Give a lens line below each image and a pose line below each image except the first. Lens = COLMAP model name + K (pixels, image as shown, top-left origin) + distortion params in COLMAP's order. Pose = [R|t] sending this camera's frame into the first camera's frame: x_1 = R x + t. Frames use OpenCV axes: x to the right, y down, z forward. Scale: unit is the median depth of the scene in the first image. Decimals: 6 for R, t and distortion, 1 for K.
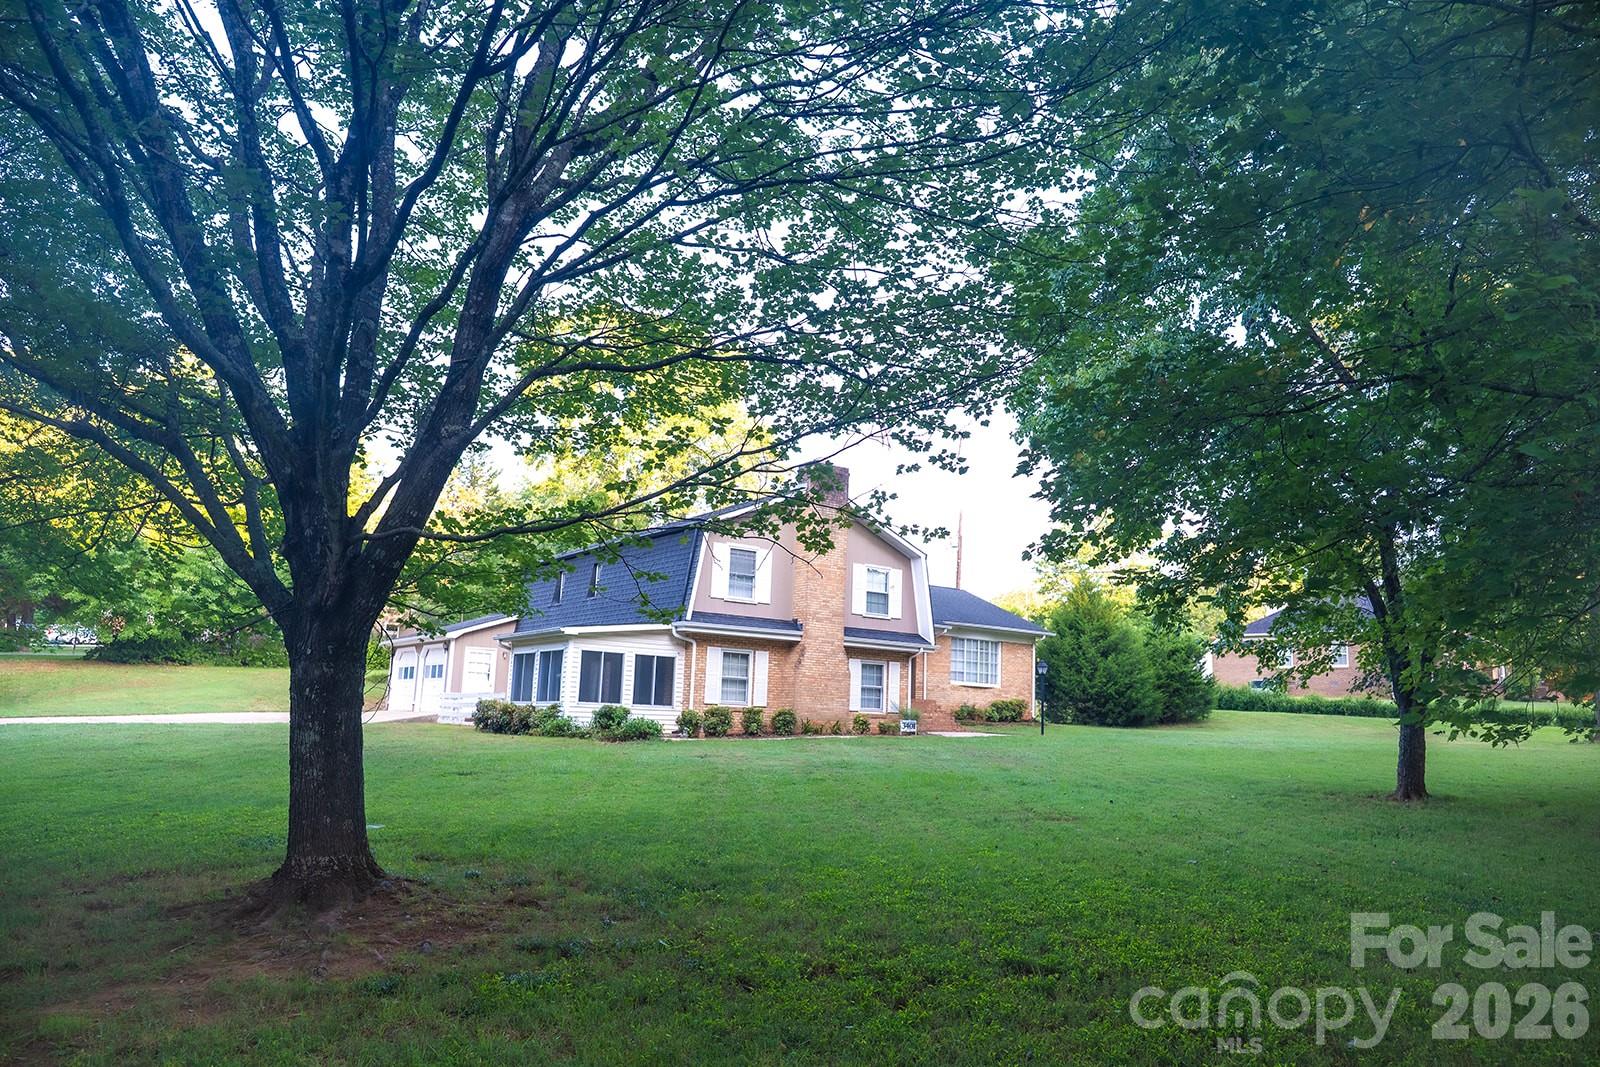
lens RADIAL K [[1081.2, 0, 807.9], [0, 1081.2, 535.6], [0, 0, 1]] dist [-0.010848, 0.005630]
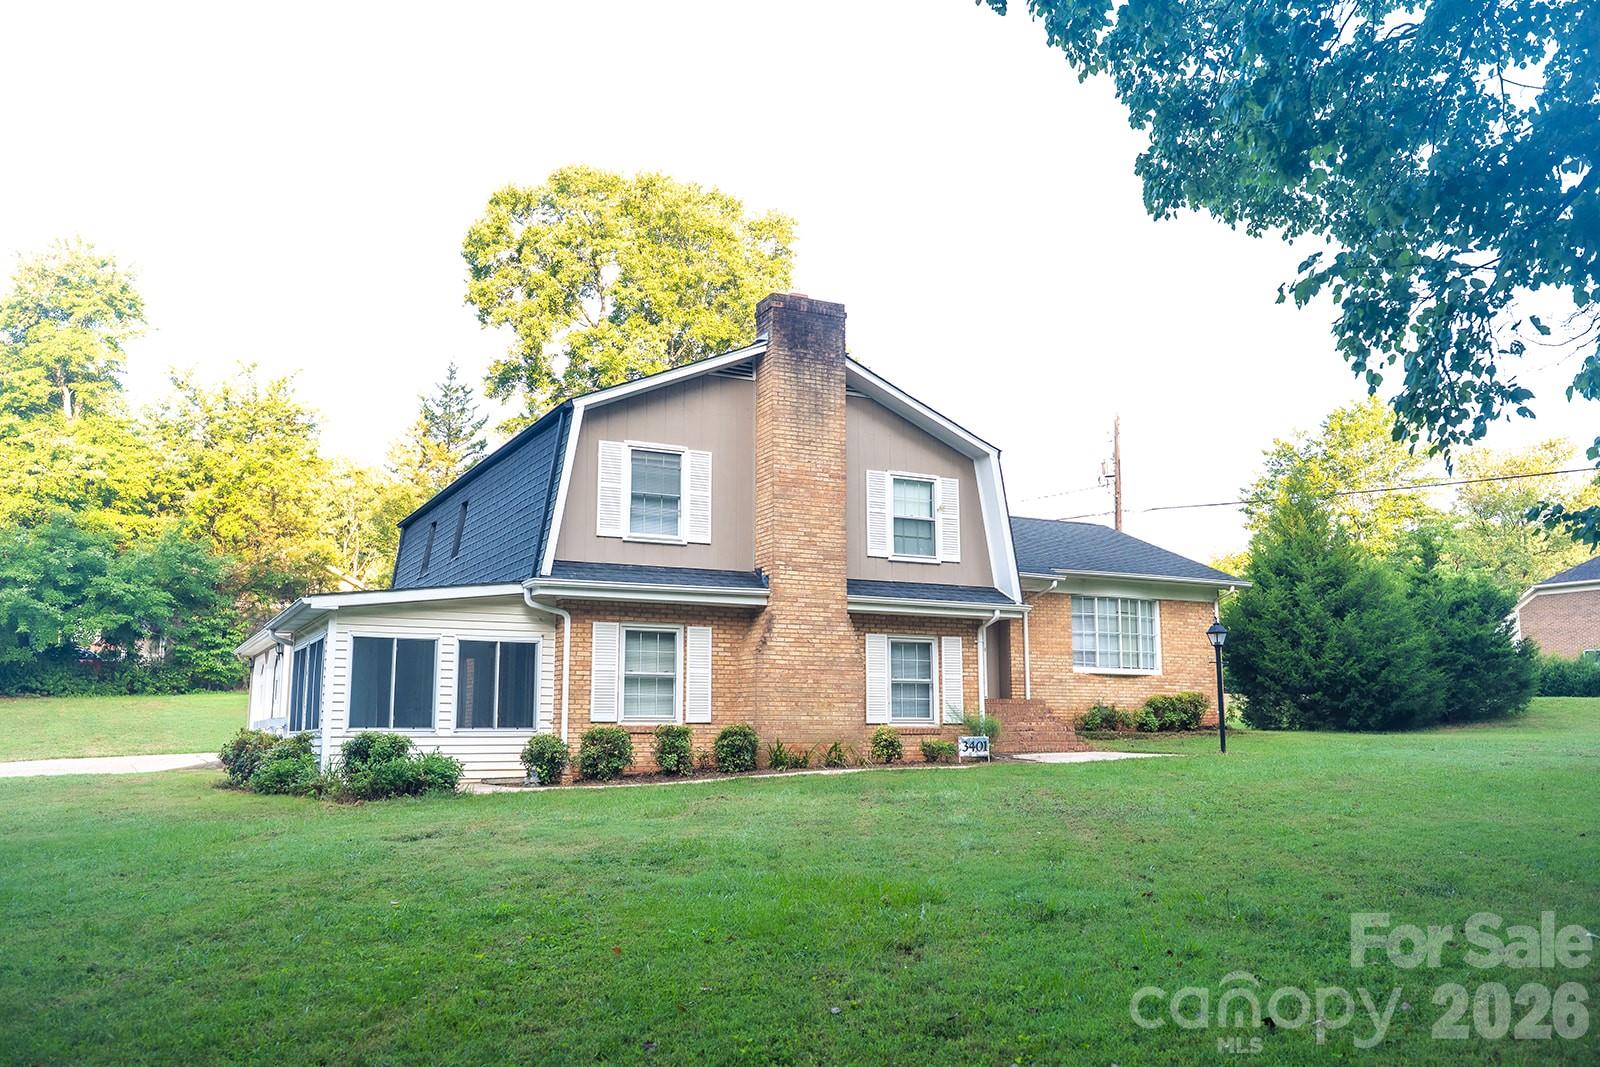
lens RADIAL K [[1303.1, 0, 795.4], [0, 1303.1, 528.8], [0, 0, 1]] dist [0.000699, -0.004617]
pose [[0.988506, -0.060357, -0.138612, 0.098668], [0.061956, 0.998053, 0.007246, 0.049295], [0.137904, -0.015751, 0.990320, 0.299064]]
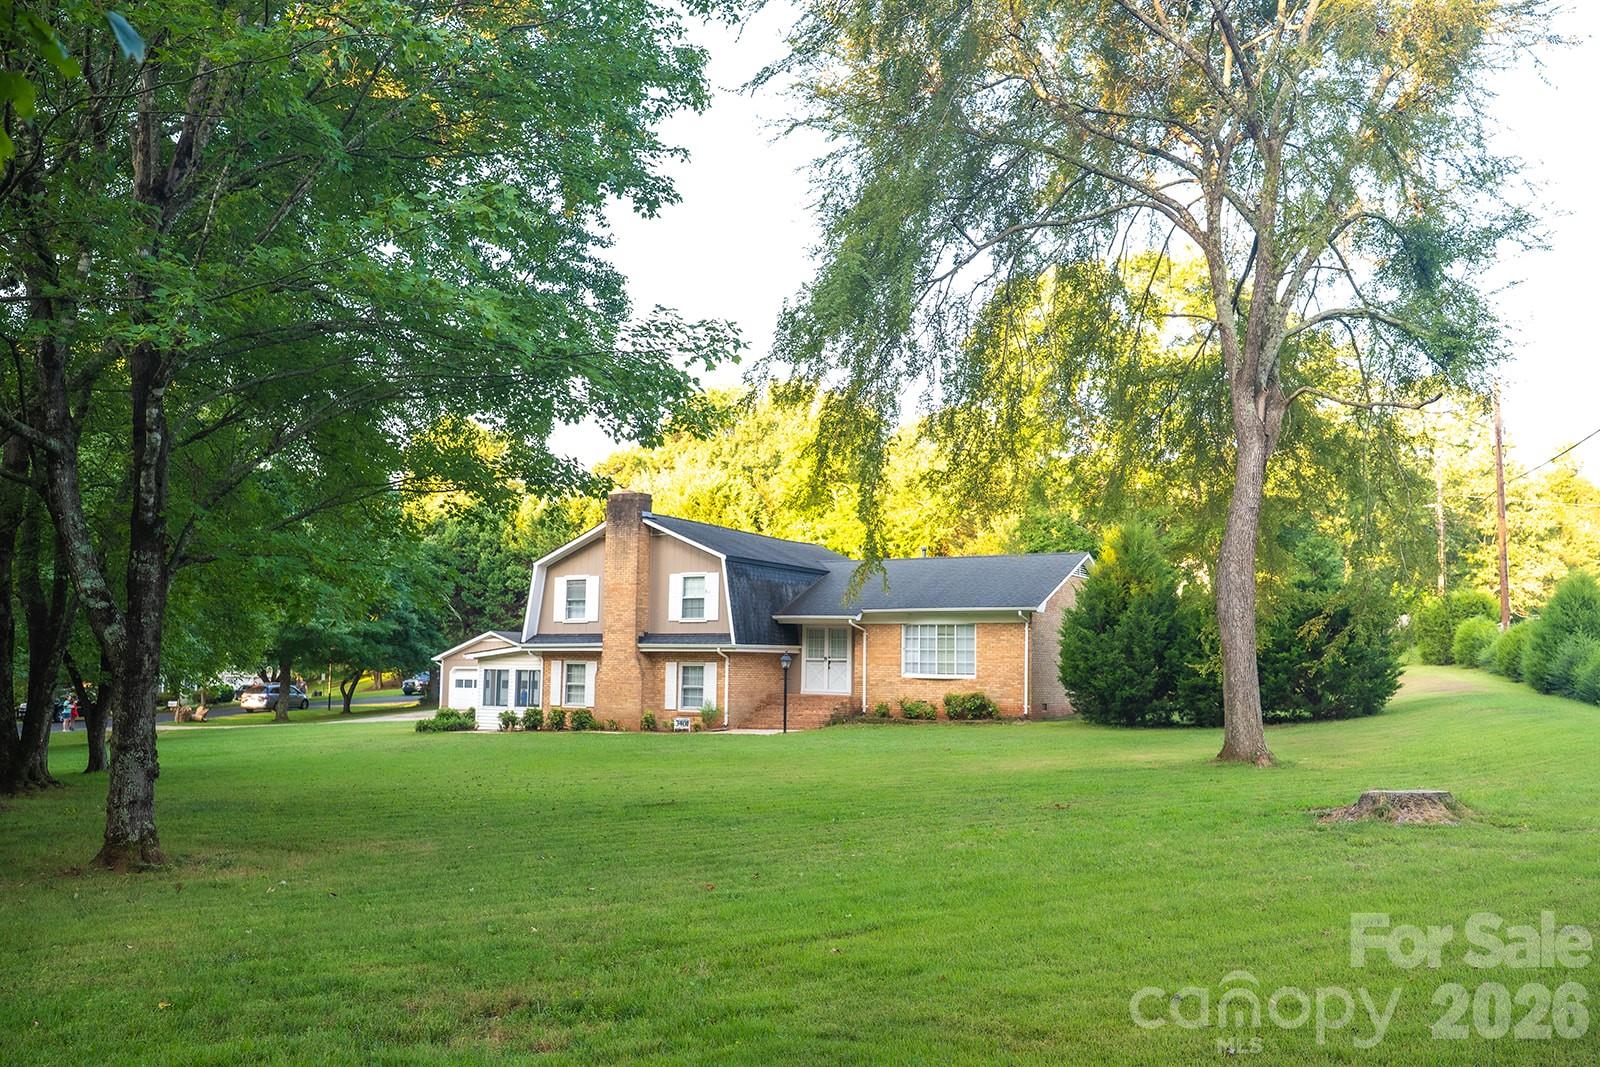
lens RADIAL K [[1303.1, 0, 797.3], [0, 1303.1, 540.3], [0, 0, 1]] dist [0.000699, -0.004617]
pose [[0.400735, -0.121660, -0.908080, 1.280725], [0.157936, 0.985480, -0.062333, 0.093016], [0.902479, -0.118440, 0.414131, 0.571943]]
